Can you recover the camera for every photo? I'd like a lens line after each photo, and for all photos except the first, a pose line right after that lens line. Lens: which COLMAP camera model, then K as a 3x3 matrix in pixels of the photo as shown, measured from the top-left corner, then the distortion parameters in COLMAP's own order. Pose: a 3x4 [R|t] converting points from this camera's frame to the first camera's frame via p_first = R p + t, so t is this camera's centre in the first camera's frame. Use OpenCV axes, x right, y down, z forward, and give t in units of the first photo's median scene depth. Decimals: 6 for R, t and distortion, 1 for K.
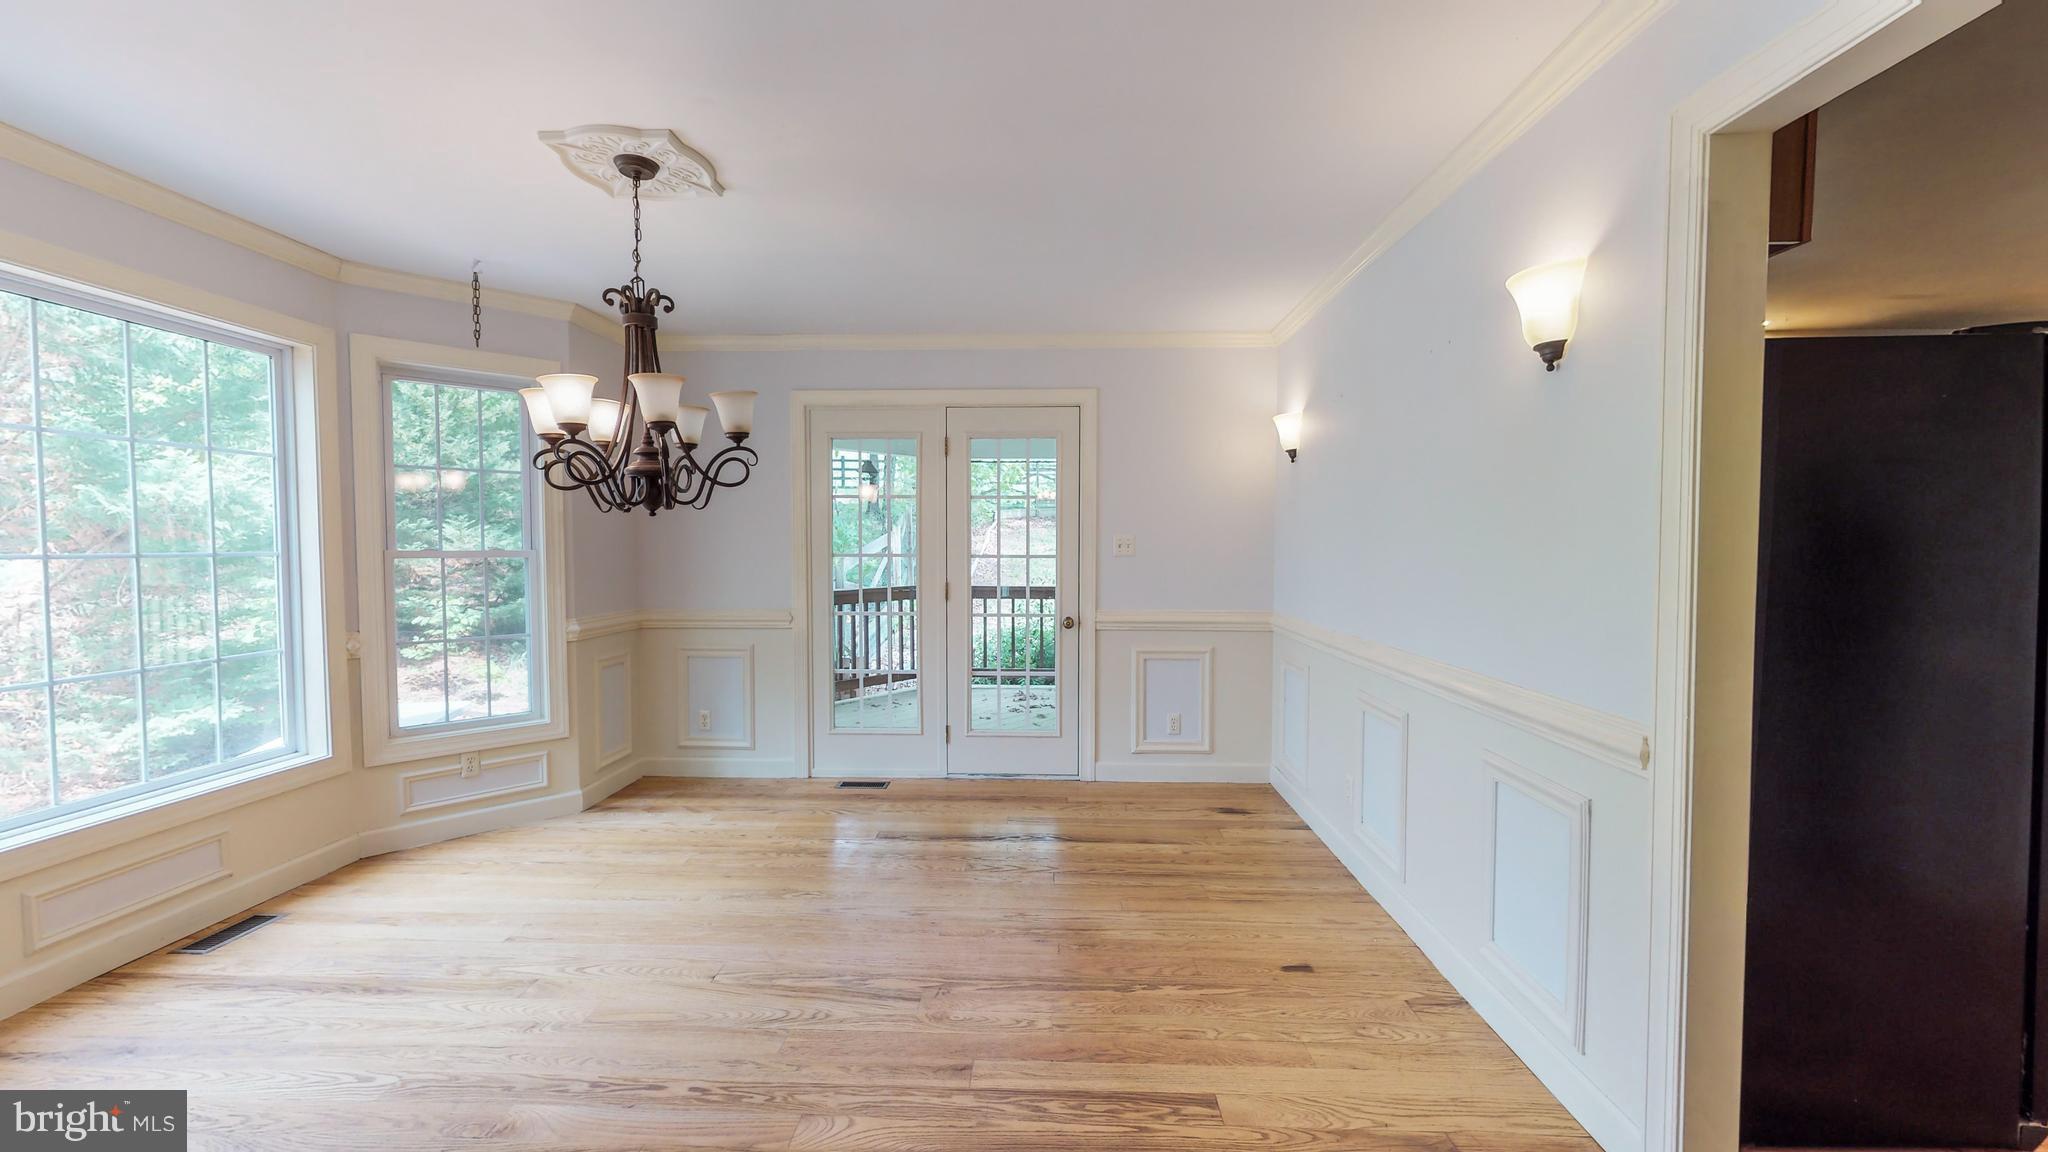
lens RADIAL K [[785.8, 0, 1021.7], [0, 785.8, 573.8], [0, 0, 1]] dist [0.001337, -0.000524]
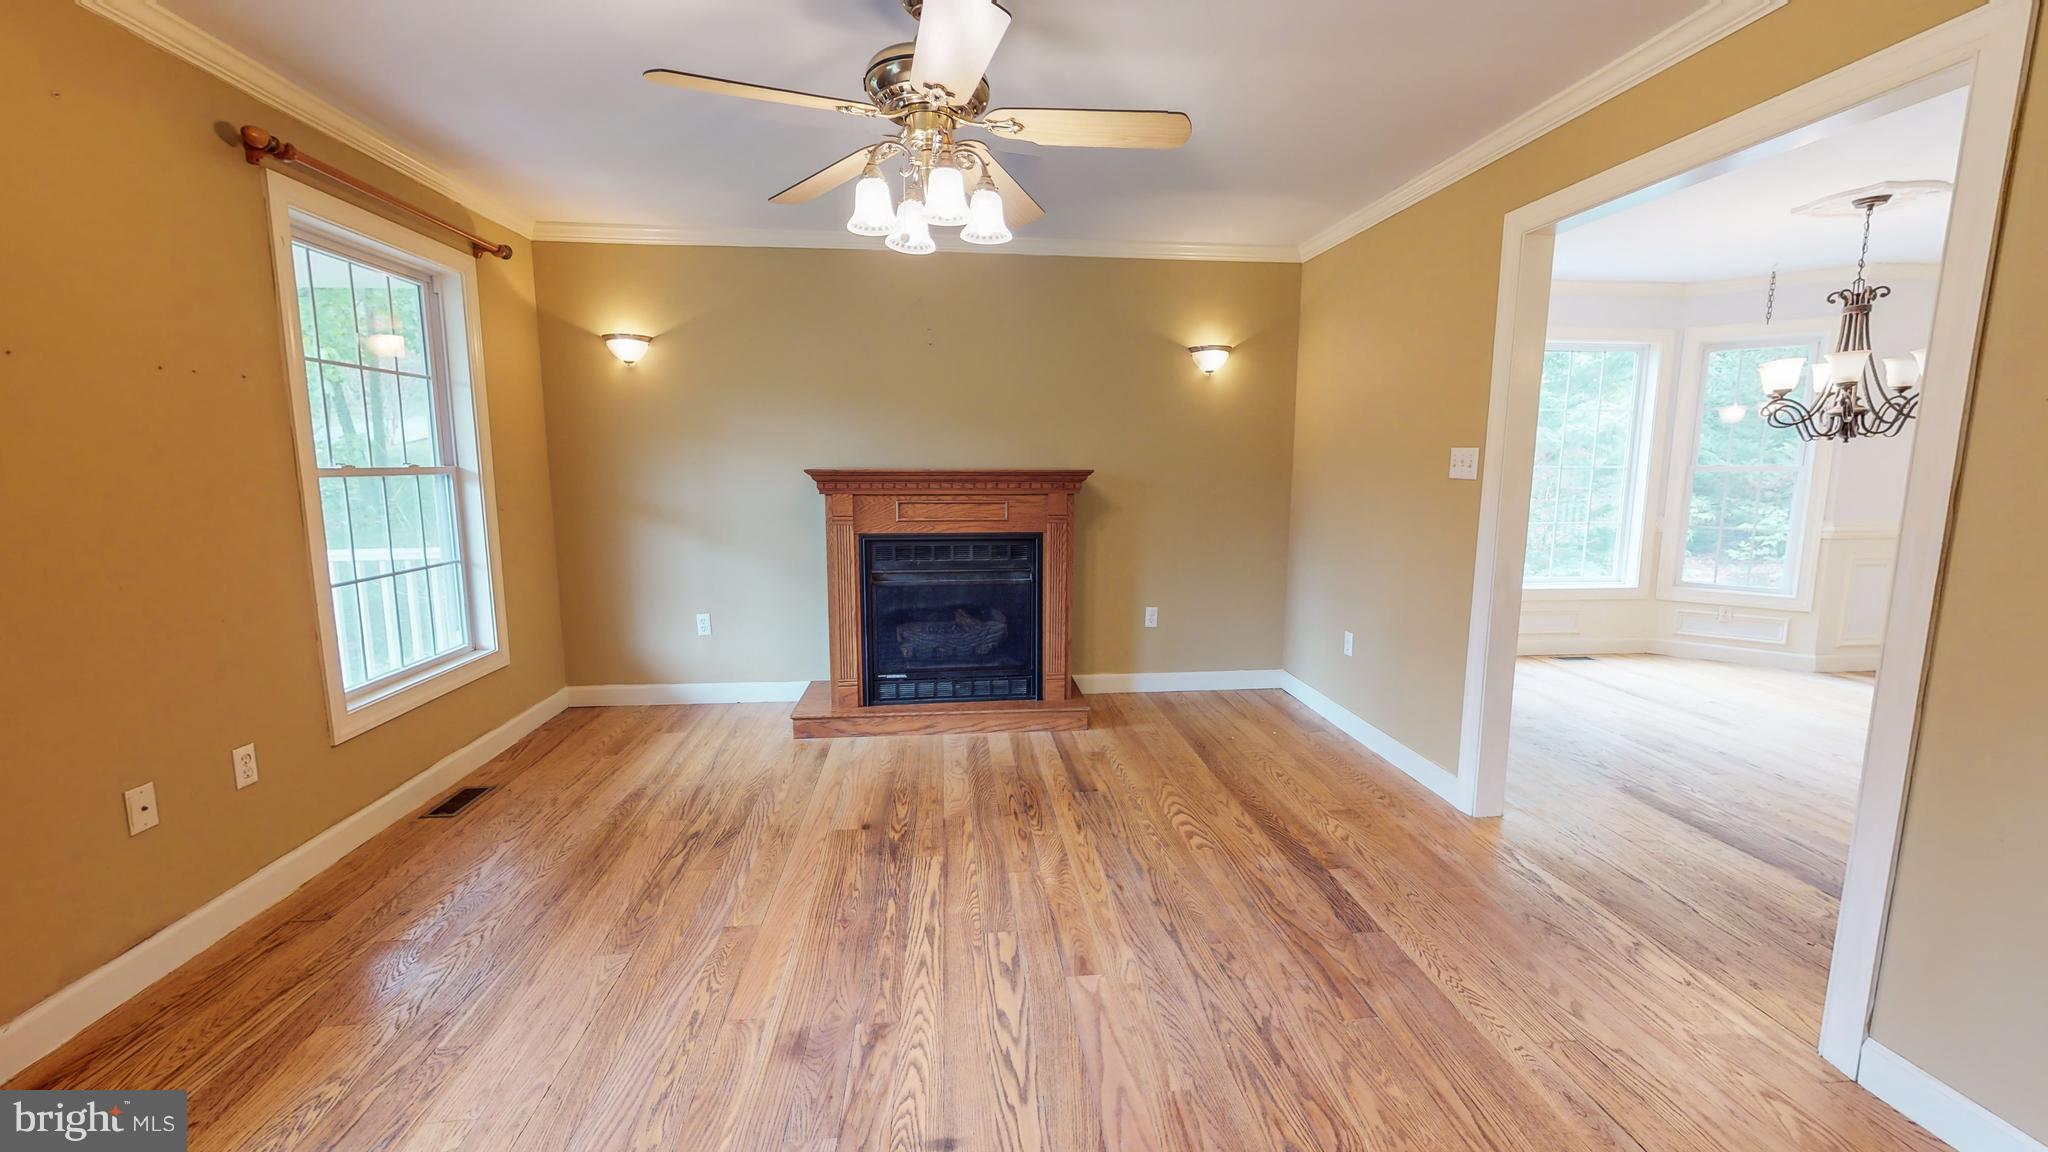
lens RADIAL K [[785.8, 0, 1022.9], [0, 785.8, 569.8], [0, 0, 1]] dist [0.001337, -0.000524]
pose [[0.132834, 0.135938, -0.981772, 0.784386], [-0.036577, 0.990547, 0.132204, 0.022649], [0.990463, 0.018349, 0.136551, -0.705994]]
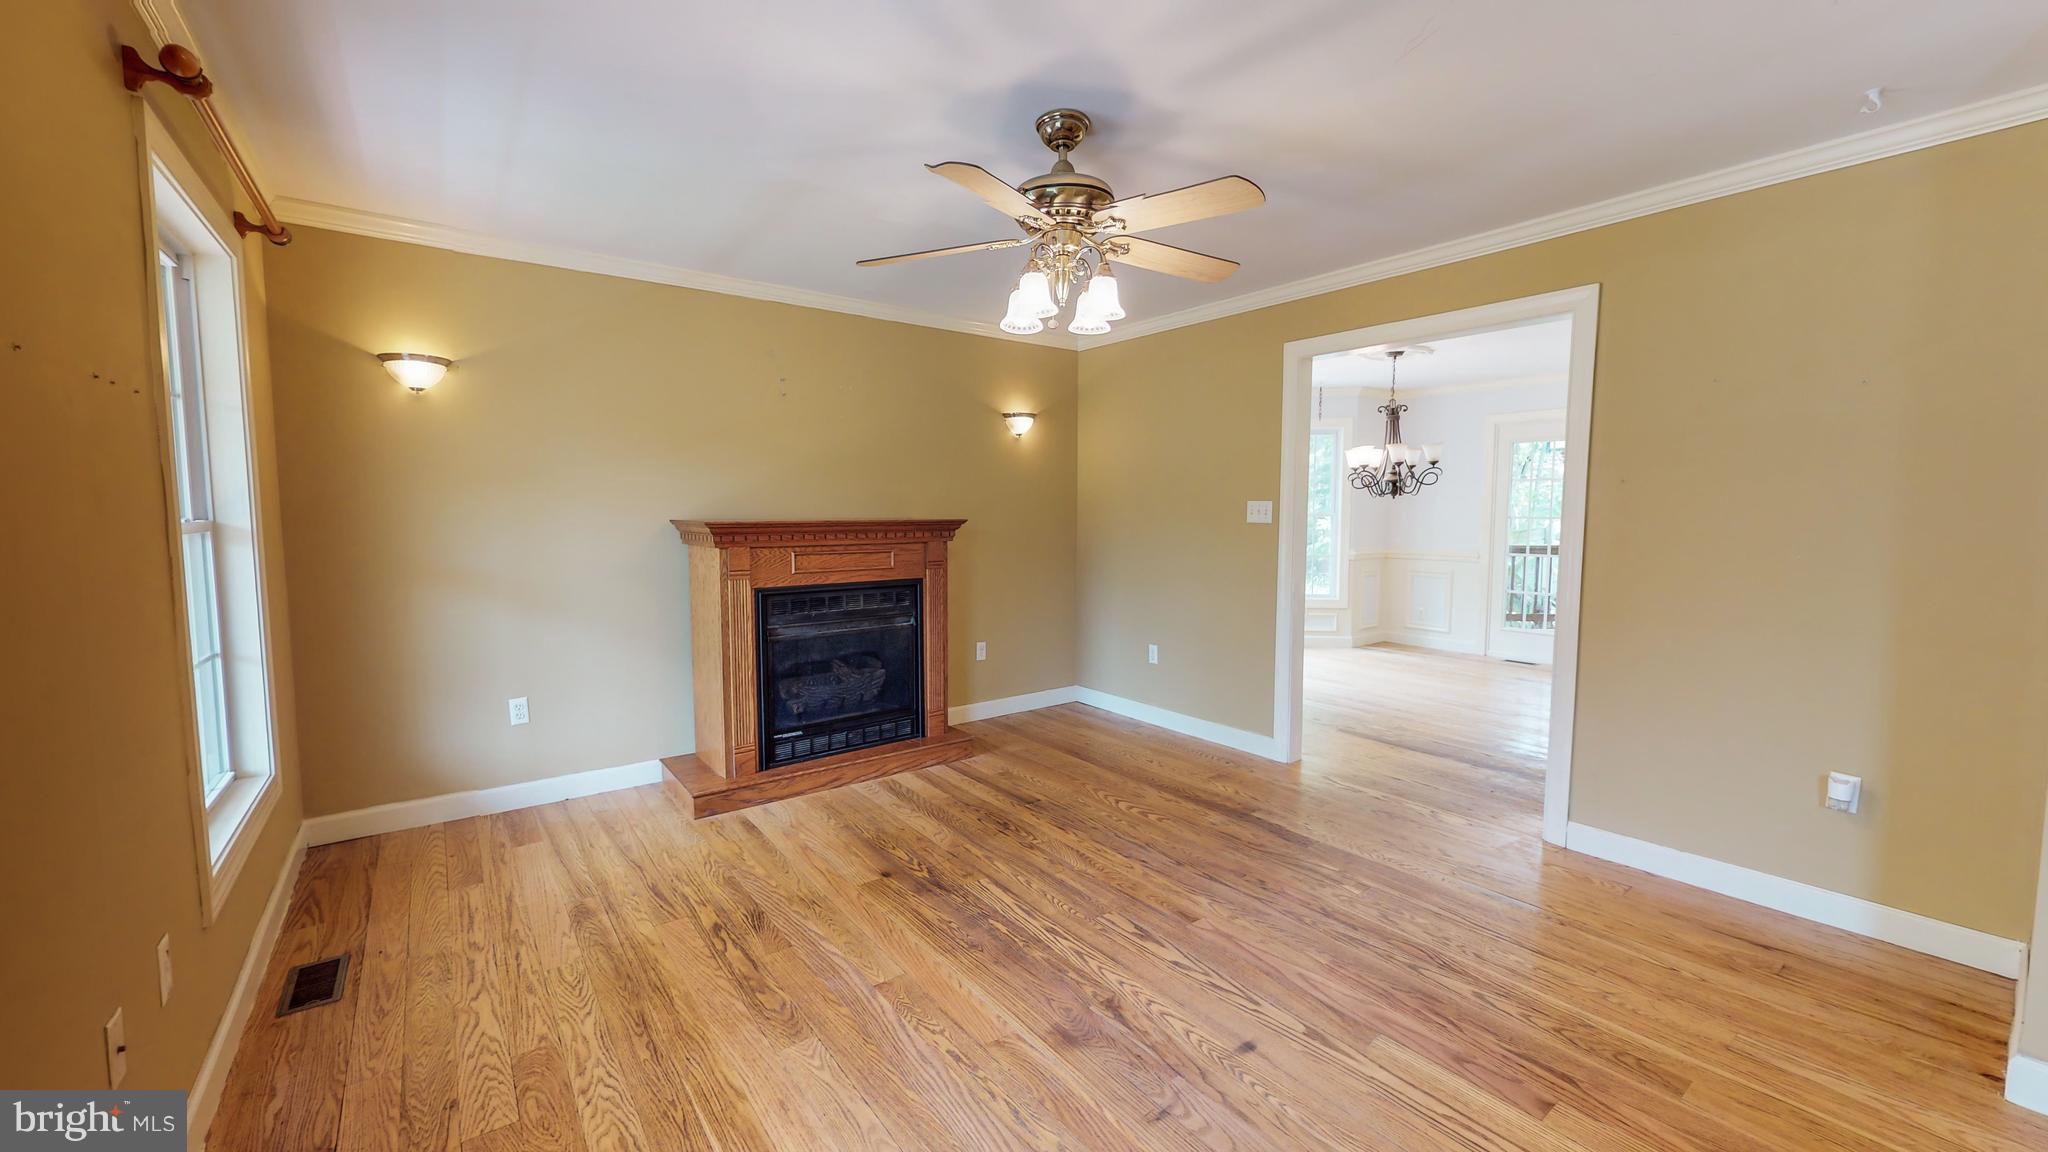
lens RADIAL K [[785.8, 0, 1021.4], [0, 785.8, 576.6], [0, 0, 1]] dist [0.001337, -0.000524]
pose [[0.628877, 0.064437, -0.774830, 0.665634], [-0.026214, 0.997750, 0.061699, 0.042996], [0.777063, -0.018490, 0.629151, -1.345533]]
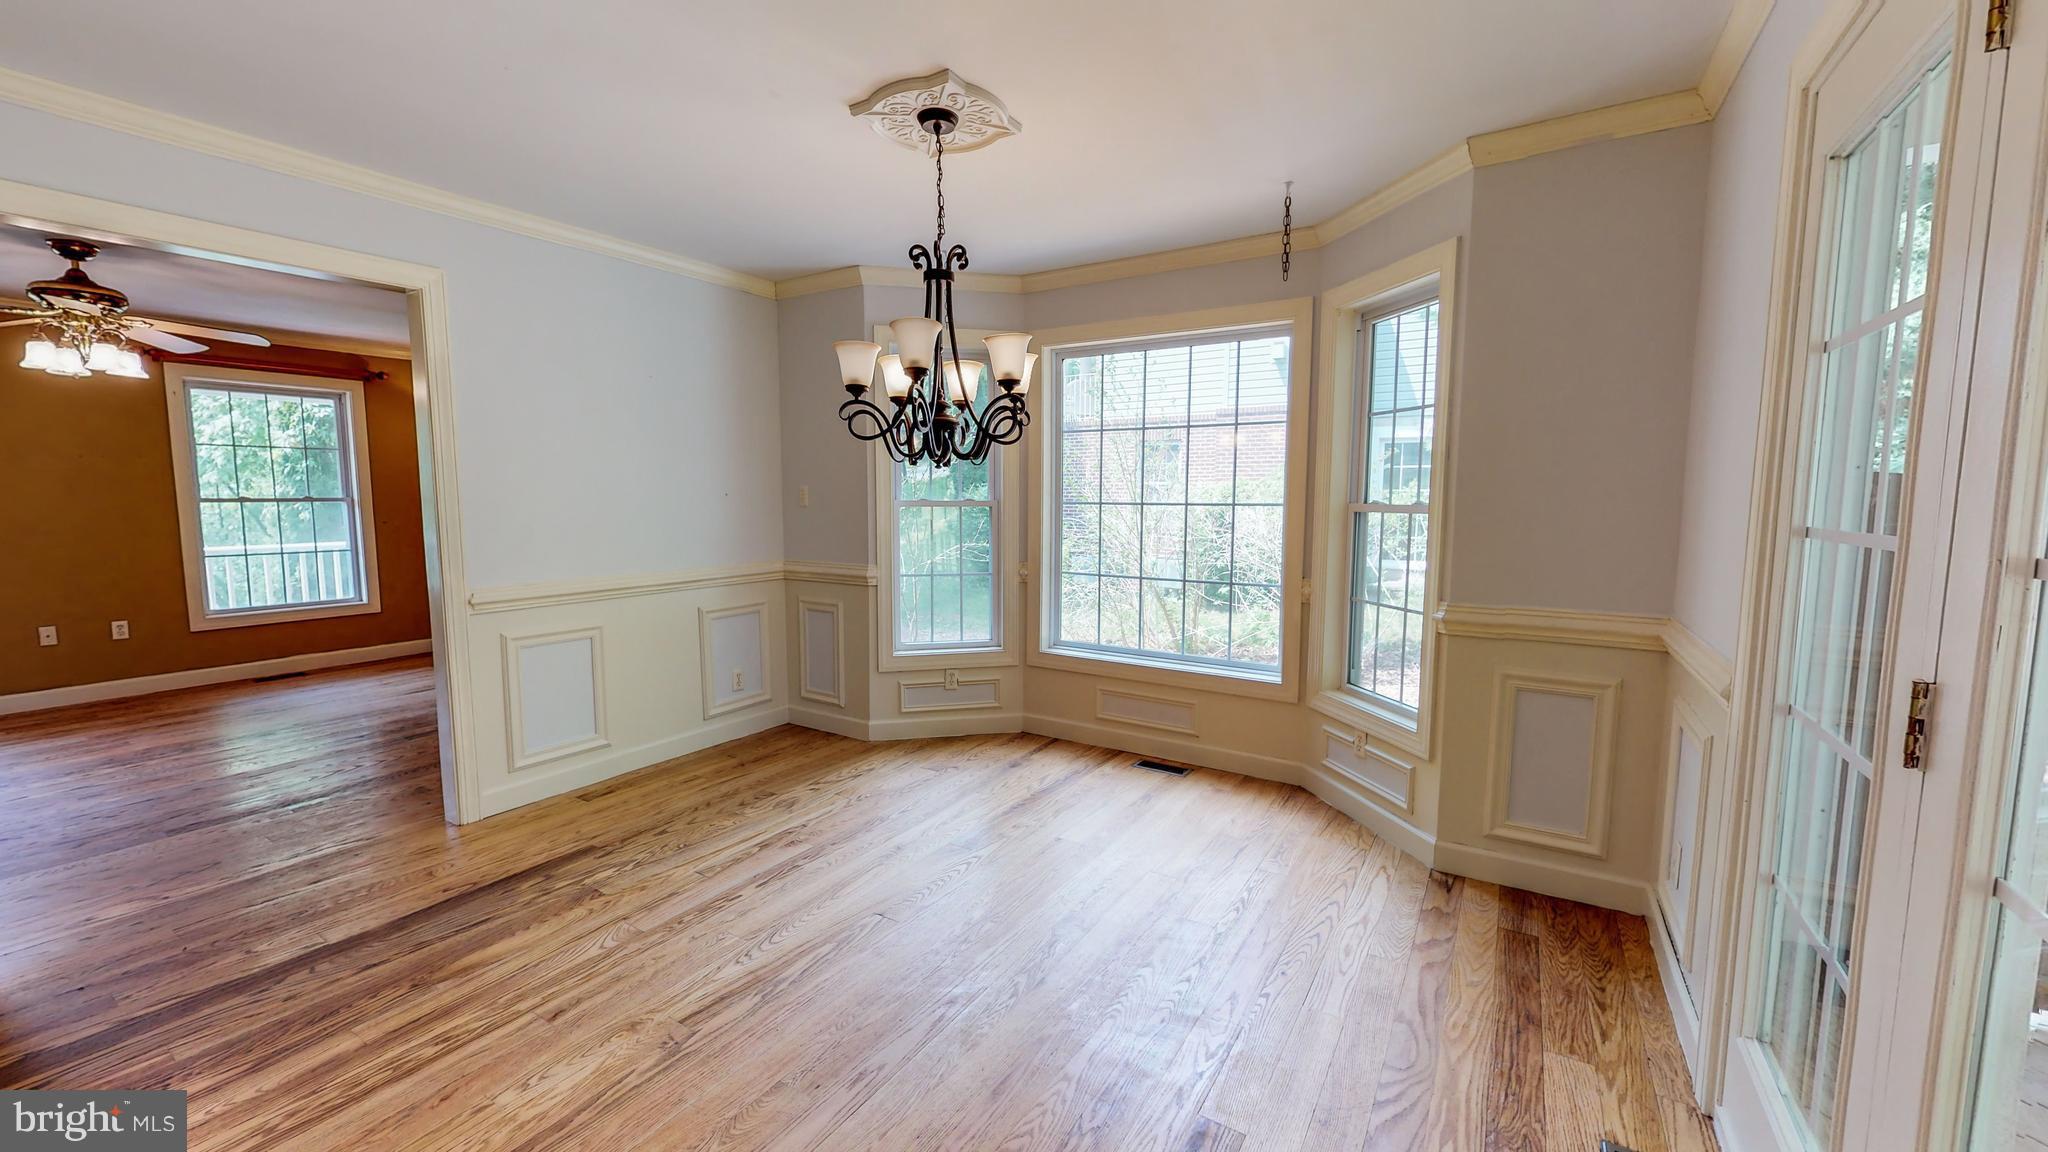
lens RADIAL K [[785.8, 0, 1015.0], [0, 785.8, 572.2], [0, 0, 1]] dist [0.001337, -0.000524]
pose [[-0.504560, 0.083017, -0.859376, 0.359418], [-0.032839, 0.992801, 0.115186, -0.059457], [0.862752, 0.086339, -0.498201, 1.572845]]
